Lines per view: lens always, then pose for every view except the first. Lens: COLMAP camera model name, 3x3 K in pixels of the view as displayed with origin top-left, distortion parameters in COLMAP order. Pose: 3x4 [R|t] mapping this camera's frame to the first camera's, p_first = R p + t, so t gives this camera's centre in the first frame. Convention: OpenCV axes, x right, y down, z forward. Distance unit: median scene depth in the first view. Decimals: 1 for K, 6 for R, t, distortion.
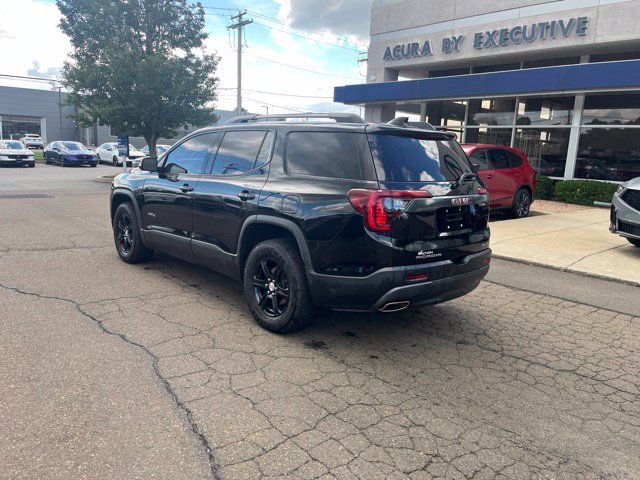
lens RADIAL K [[483.0, 0, 318.6], [0, 483.0, 240.3], [0, 0, 1]] dist [0.081254, -0.104091]
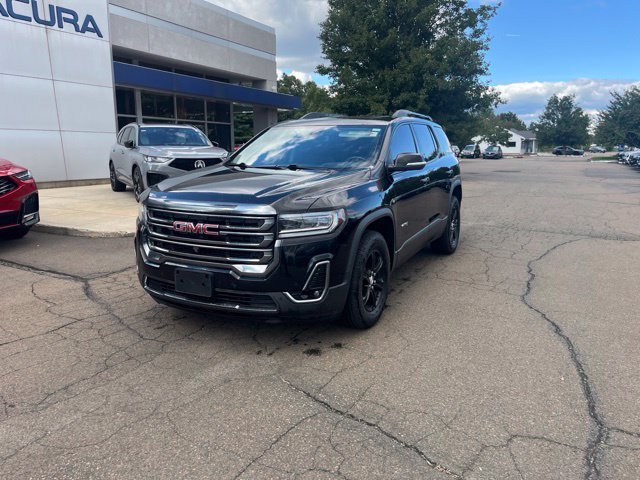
lens RADIAL K [[483.0, 0, 318.6], [0, 483.0, 240.3], [0, 0, 1]] dist [0.081254, -0.104091]
pose [[-0.335531, -0.224112, 0.914982, -0.934379], [0.155746, 0.944725, 0.288510, -0.254868], [-0.929065, 0.239309, -0.282080, 1.230269]]
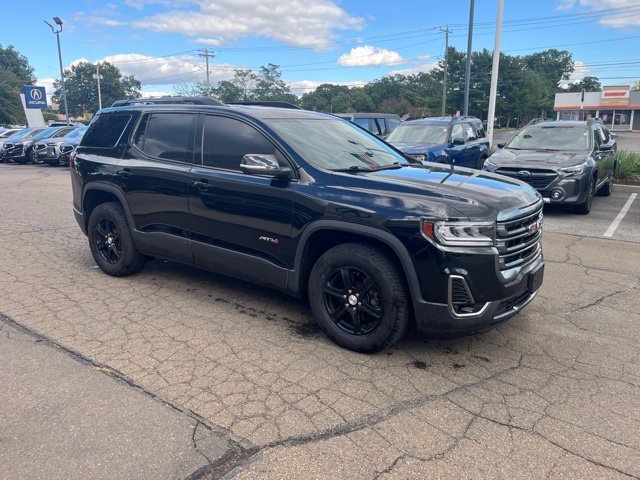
lens RADIAL K [[483.0, 0, 318.6], [0, 483.0, 240.3], [0, 0, 1]] dist [0.081254, -0.104091]
pose [[-0.980687, -0.002686, -0.195566, -0.023595], [-0.080589, 0.916628, 0.391533, -0.320189], [0.178210, 0.399732, -0.899142, 1.675821]]
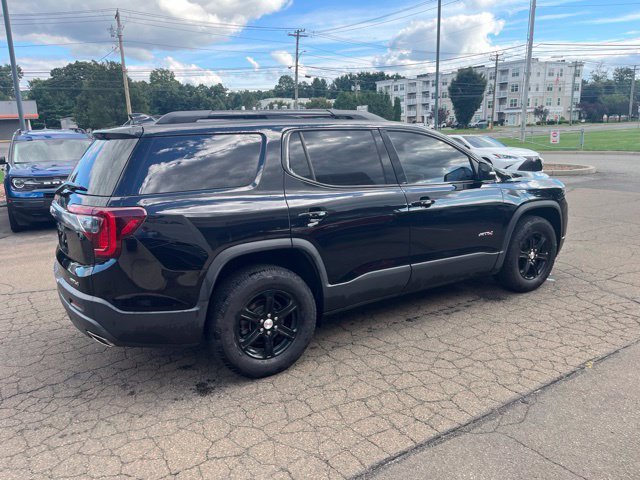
lens RADIAL K [[483.4, 0, 318.6], [0, 483.4, 245.6], [0, 0, 1]] dist [0.078680, -0.097437]
pose [[-0.175029, 0.194767, -0.965106, 0.664584], [-0.159966, 0.961588, 0.223068, -0.182251], [0.971481, 0.193428, -0.137150, 0.977203]]
